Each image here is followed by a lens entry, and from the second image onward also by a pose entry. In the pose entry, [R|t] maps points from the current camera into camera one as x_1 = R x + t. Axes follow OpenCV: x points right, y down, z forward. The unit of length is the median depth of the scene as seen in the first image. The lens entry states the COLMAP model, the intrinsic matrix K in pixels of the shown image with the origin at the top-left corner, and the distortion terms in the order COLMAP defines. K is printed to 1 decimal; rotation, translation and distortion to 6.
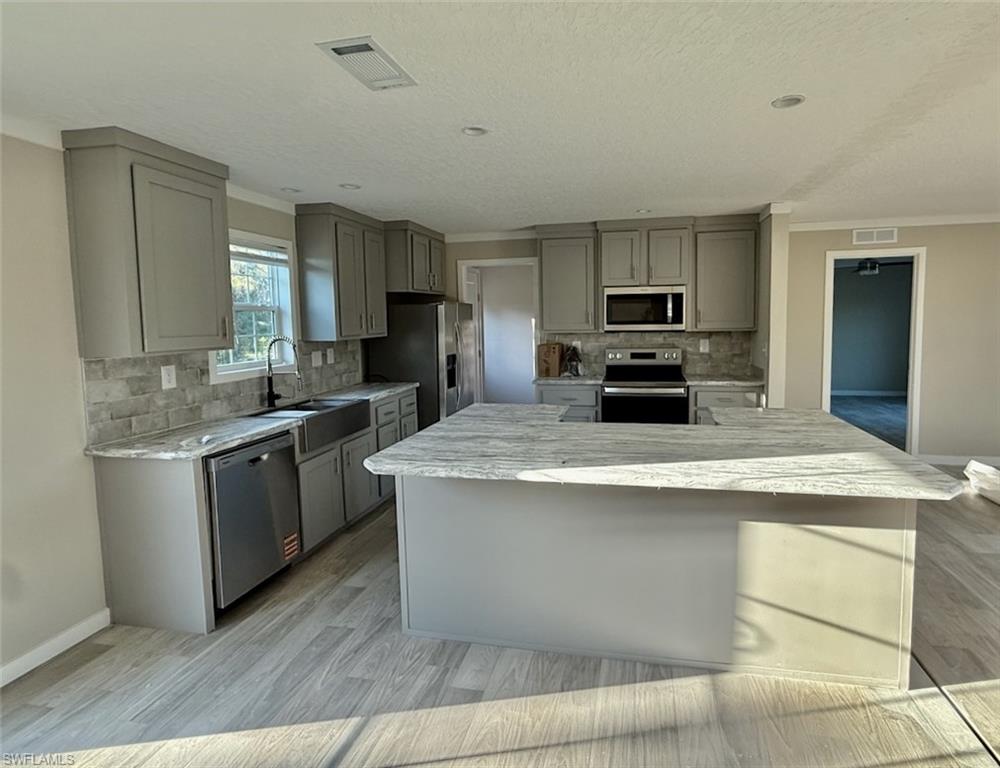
lens RADIAL K [[520.5, 0, 544.5], [0, 520.5, 358.3], [0, 0, 1]] dist [-0.002235, -0.000975]
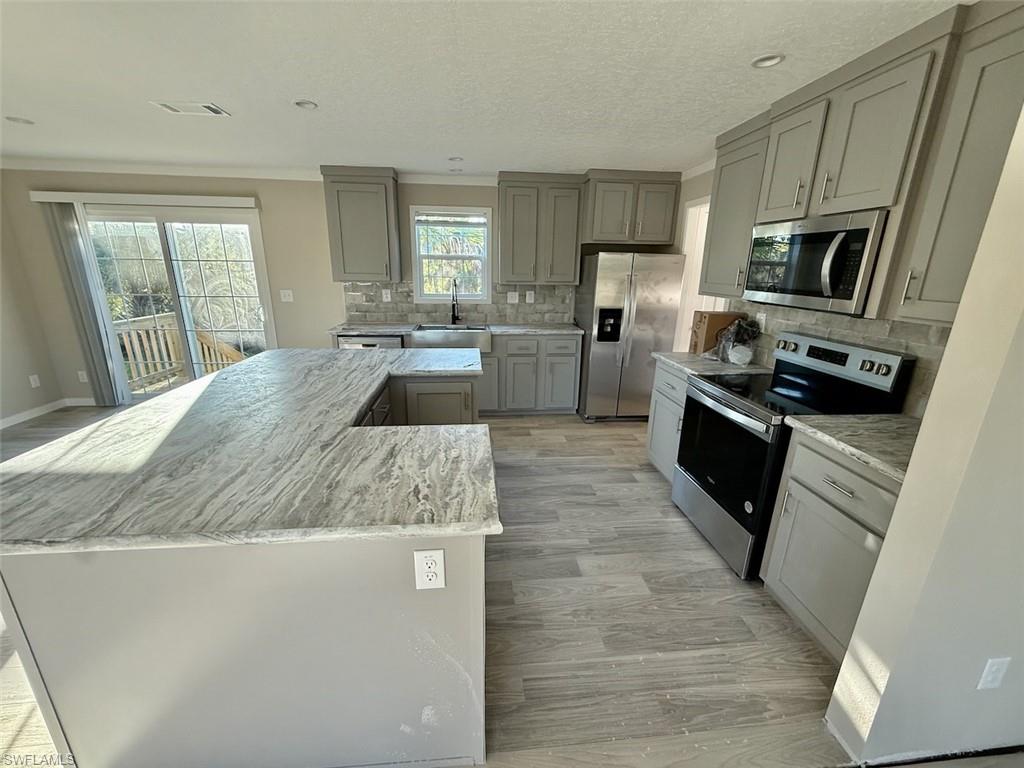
lens RADIAL K [[409.2, 0, 509.0], [0, 409.2, 383.5], [0, 0, 1]] dist [-0.002168, -0.000012]
pose [[0.276565, 0.287193, -0.917078, 0.582610], [-0.096663, 0.957774, 0.270787, -0.069881], [0.956121, 0.013757, 0.292647, 0.665428]]
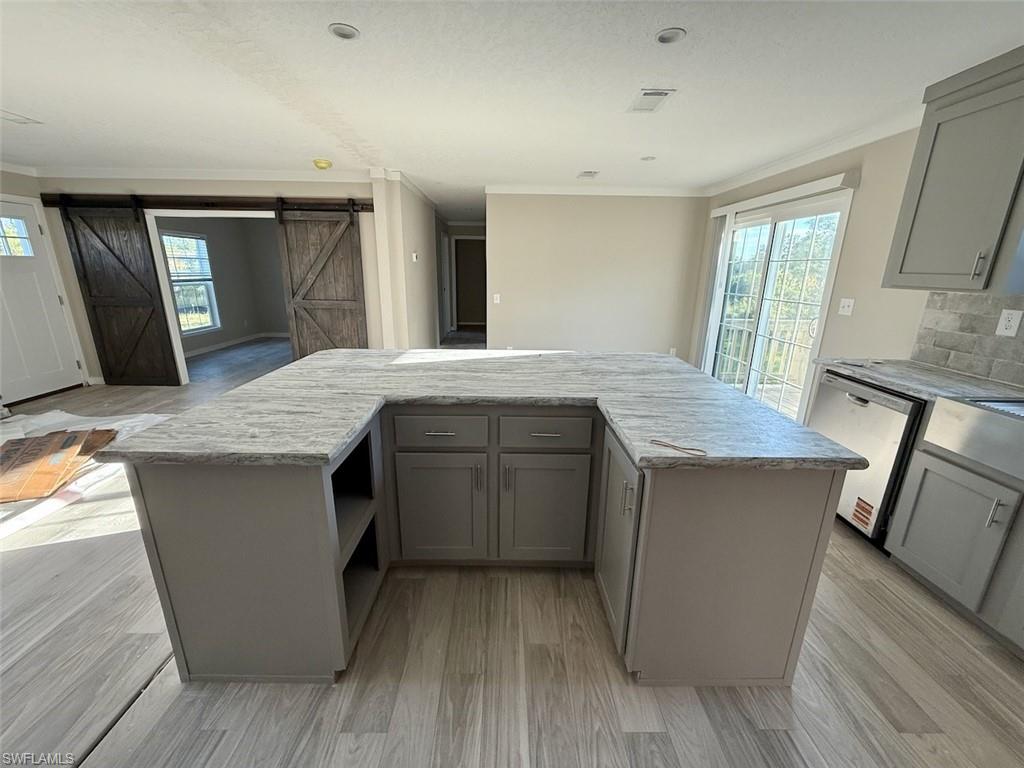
lens RADIAL K [[409.2, 0, 509.0], [0, 409.2, 383.5], [0, 0, 1]] dist [-0.002168, -0.000012]
pose [[-0.981123, 0.056475, -0.184953, 0.169539], [-0.011717, 0.937289, 0.348356, -0.066930], [0.193028, 0.343948, -0.918934, 1.012514]]
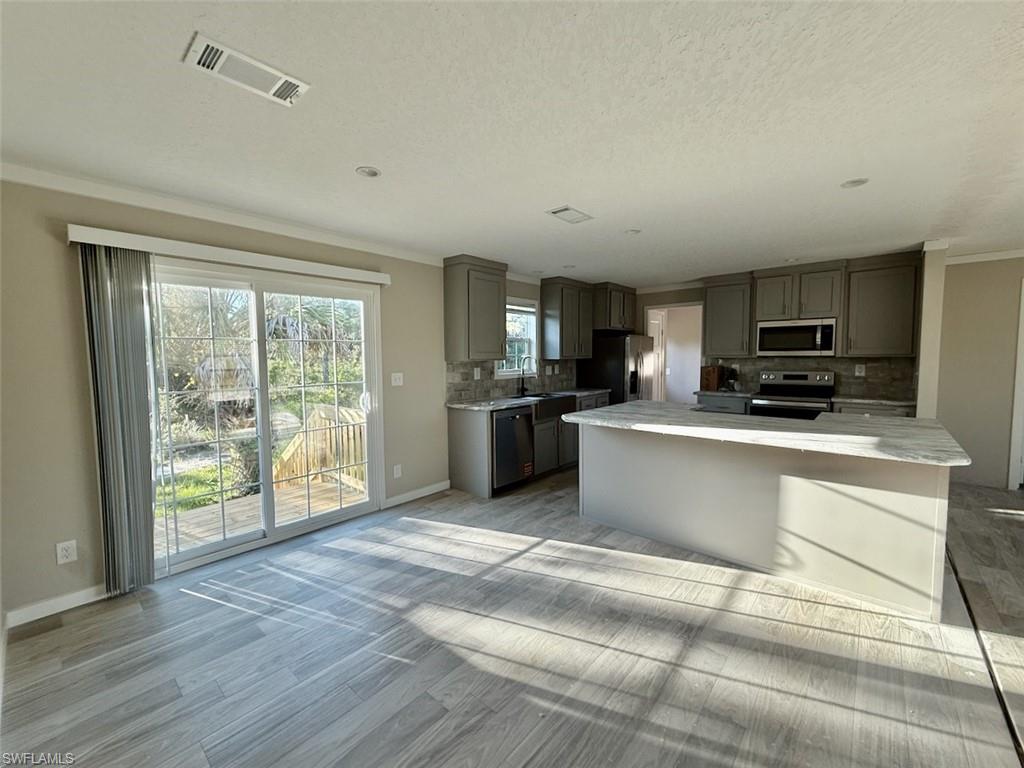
lens RADIAL K [[420.3, 0, 509.1], [0, 420.3, 384.0], [0, 0, 1]] dist [-0.000647, 0.000015]
pose [[0.861221, 0.042729, -0.506431, 0.132109], [-0.044627, 0.998968, 0.008393, 0.038239], [0.506267, 0.015372, 0.862240, -0.215934]]
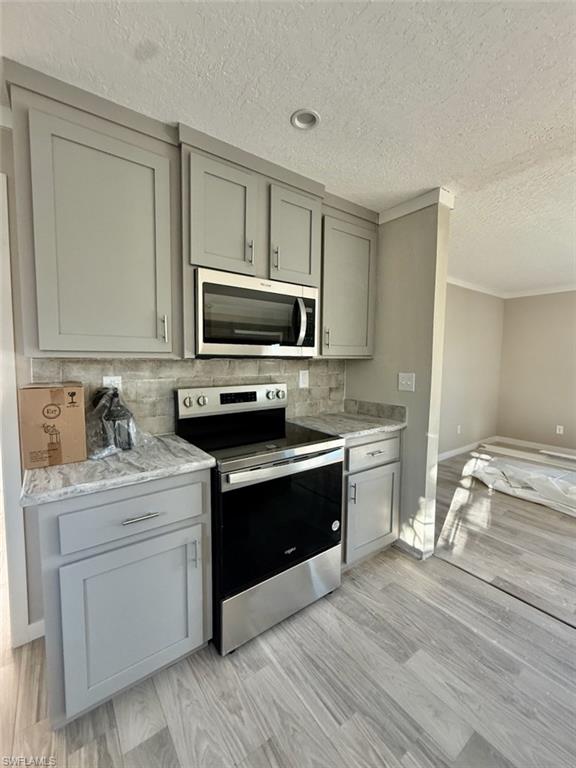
lens RADIAL K [[323.4, 0, 289.7], [0, 323.4, 381.8], [0, 0, 1]] dist [-0.000452, 0.000156]
pose [[0.678988, -0.033509, 0.733385, -0.061772], [0.038507, 0.999208, 0.010003, -0.029675], [-0.733139, 0.021449, 0.679740, 0.815799]]
